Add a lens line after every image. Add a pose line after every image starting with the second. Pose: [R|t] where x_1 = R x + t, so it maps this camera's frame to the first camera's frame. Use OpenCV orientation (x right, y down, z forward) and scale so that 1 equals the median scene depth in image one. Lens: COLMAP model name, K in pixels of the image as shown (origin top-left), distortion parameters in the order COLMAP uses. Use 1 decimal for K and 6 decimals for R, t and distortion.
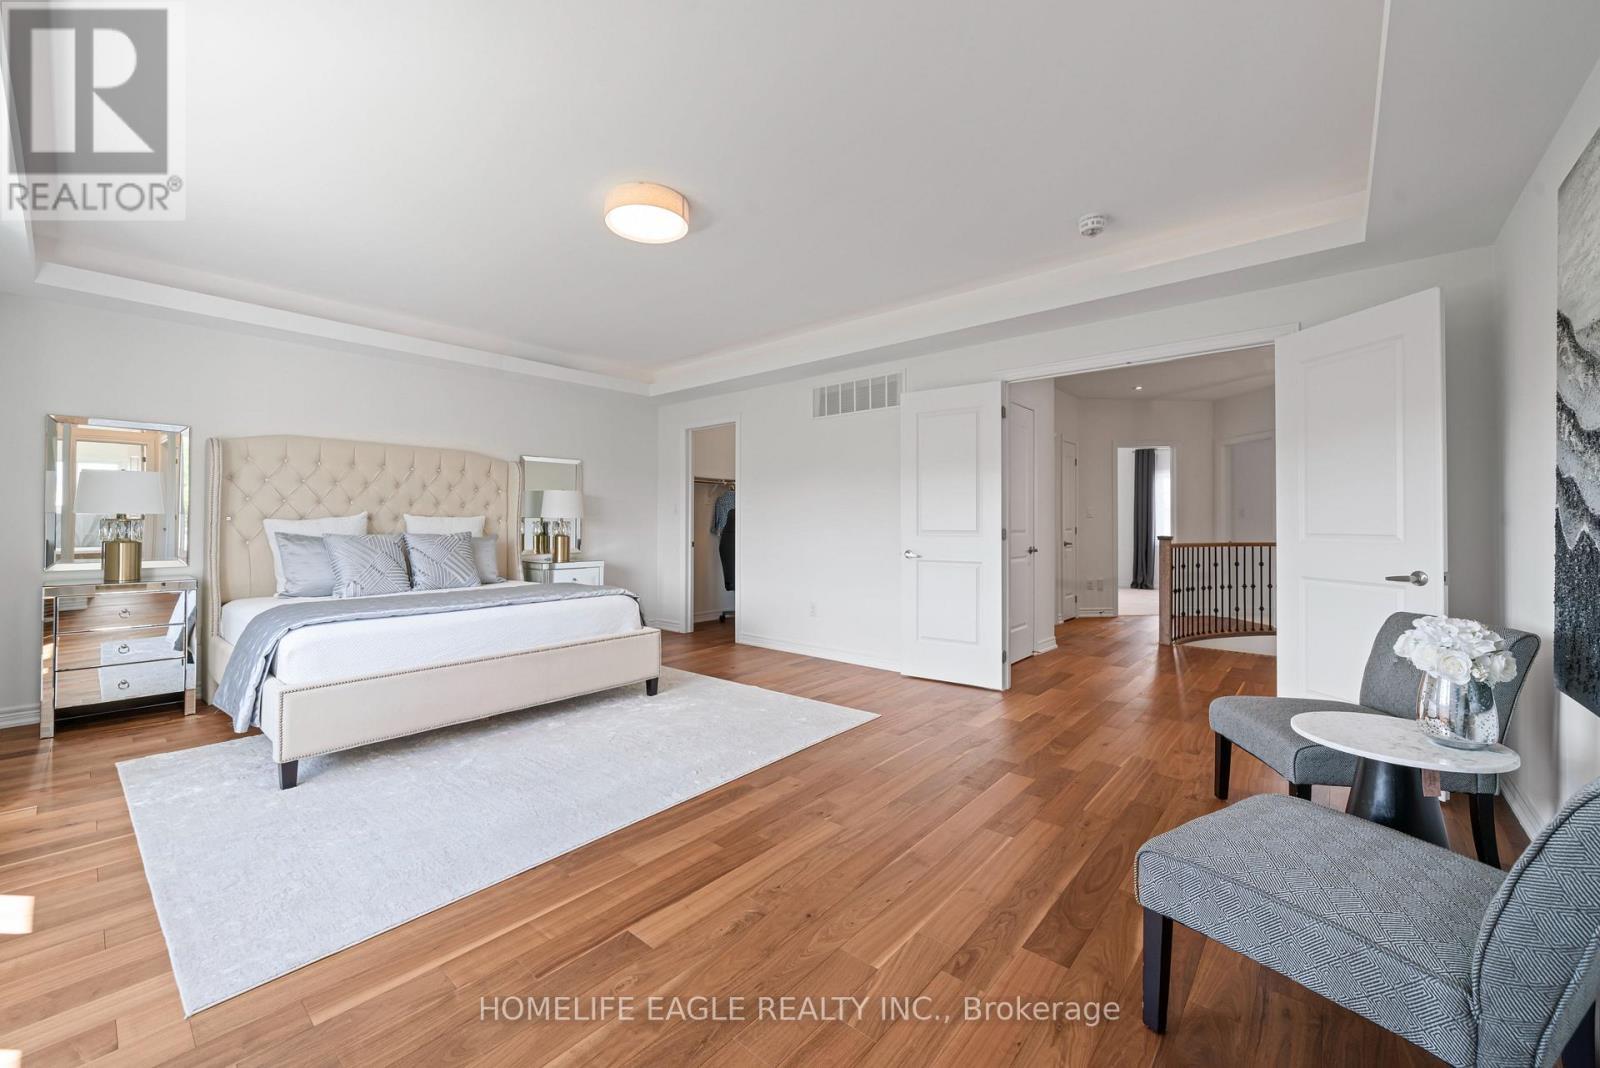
lens RADIAL K [[629.5, 0, 796.6], [0, 629.5, 523.3], [0, 0, 1]] dist [0.000082, 0.000068]
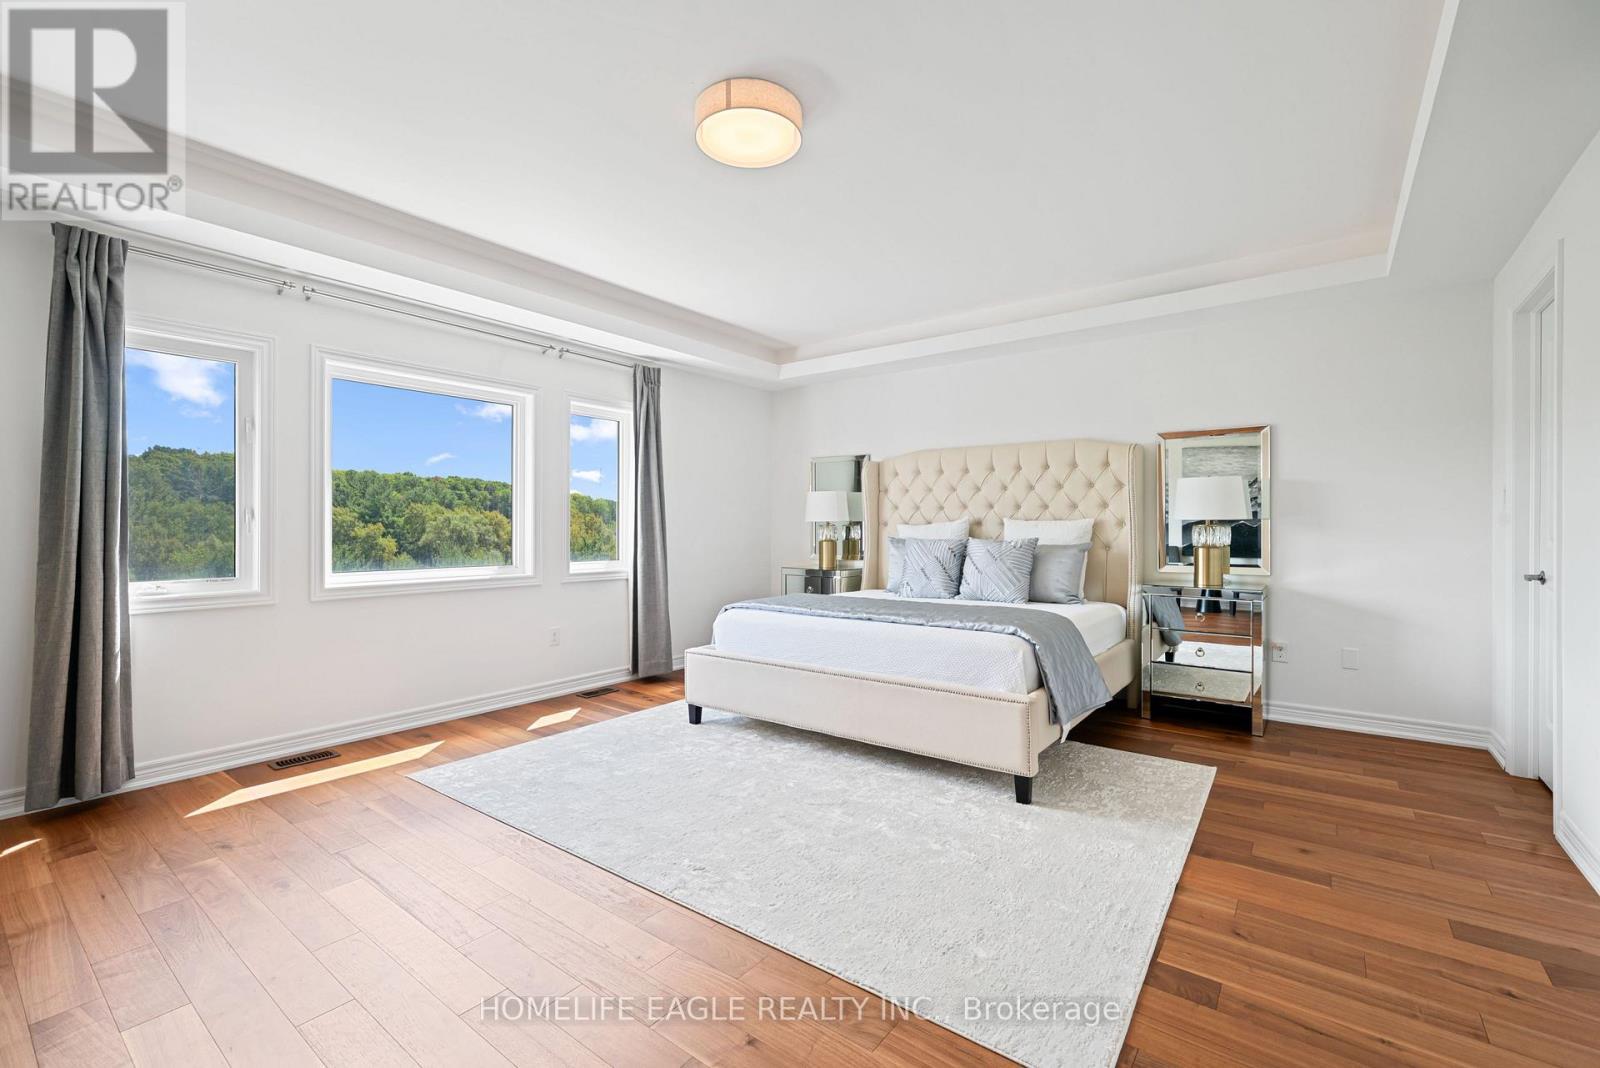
lens RADIAL K [[700.9, 0, 799.3], [0, 700.9, 533.2], [0, 0, 1]] dist [0.000888, 0.000022]
pose [[0.044843, 0.005838, -0.998977, 0.453585], [0.001342, 0.999982, 0.005904, 0.001057], [0.998993, -0.001606, 0.044834, 0.745229]]
